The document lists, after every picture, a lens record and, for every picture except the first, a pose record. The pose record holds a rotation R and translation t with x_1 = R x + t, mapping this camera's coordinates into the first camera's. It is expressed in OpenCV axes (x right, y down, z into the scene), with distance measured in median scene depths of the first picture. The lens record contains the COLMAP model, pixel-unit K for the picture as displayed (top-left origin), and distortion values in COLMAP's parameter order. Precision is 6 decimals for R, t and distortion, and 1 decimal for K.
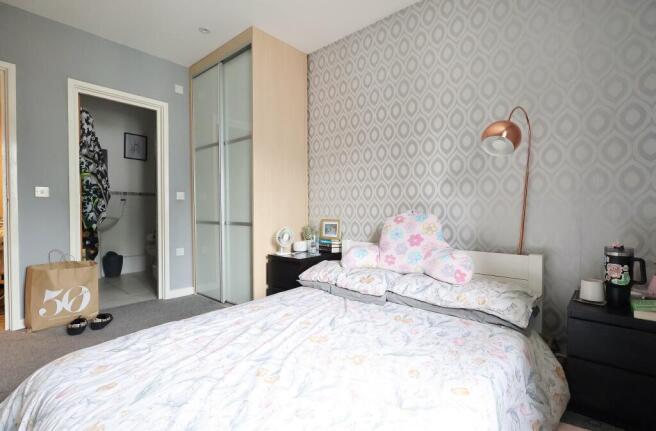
lens RADIAL K [[306.2, 0, 329.6], [0, 306.2, 212.3], [0, 0, 1]] dist [-0.004098, 0.001936]
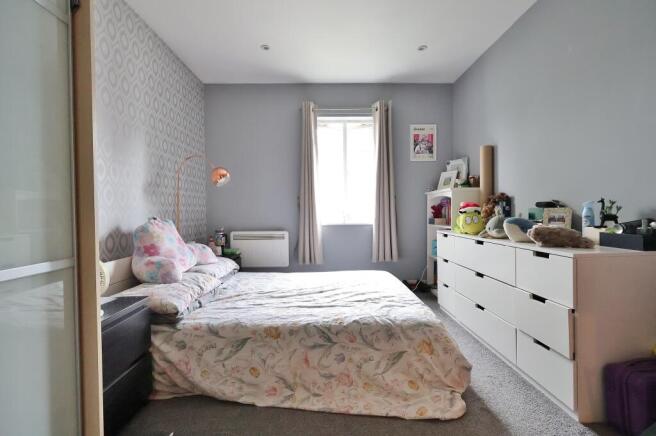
lens RADIAL K [[306.2, 0, 329.5], [0, 306.2, 216.5], [0, 0, 1]] dist [-0.004098, 0.001936]
pose [[-0.672069, -0.000545, 0.740488, -1.285438], [0.023728, 0.999470, 0.022272, -0.026355], [-0.740108, 0.032539, -0.671700, 1.803087]]
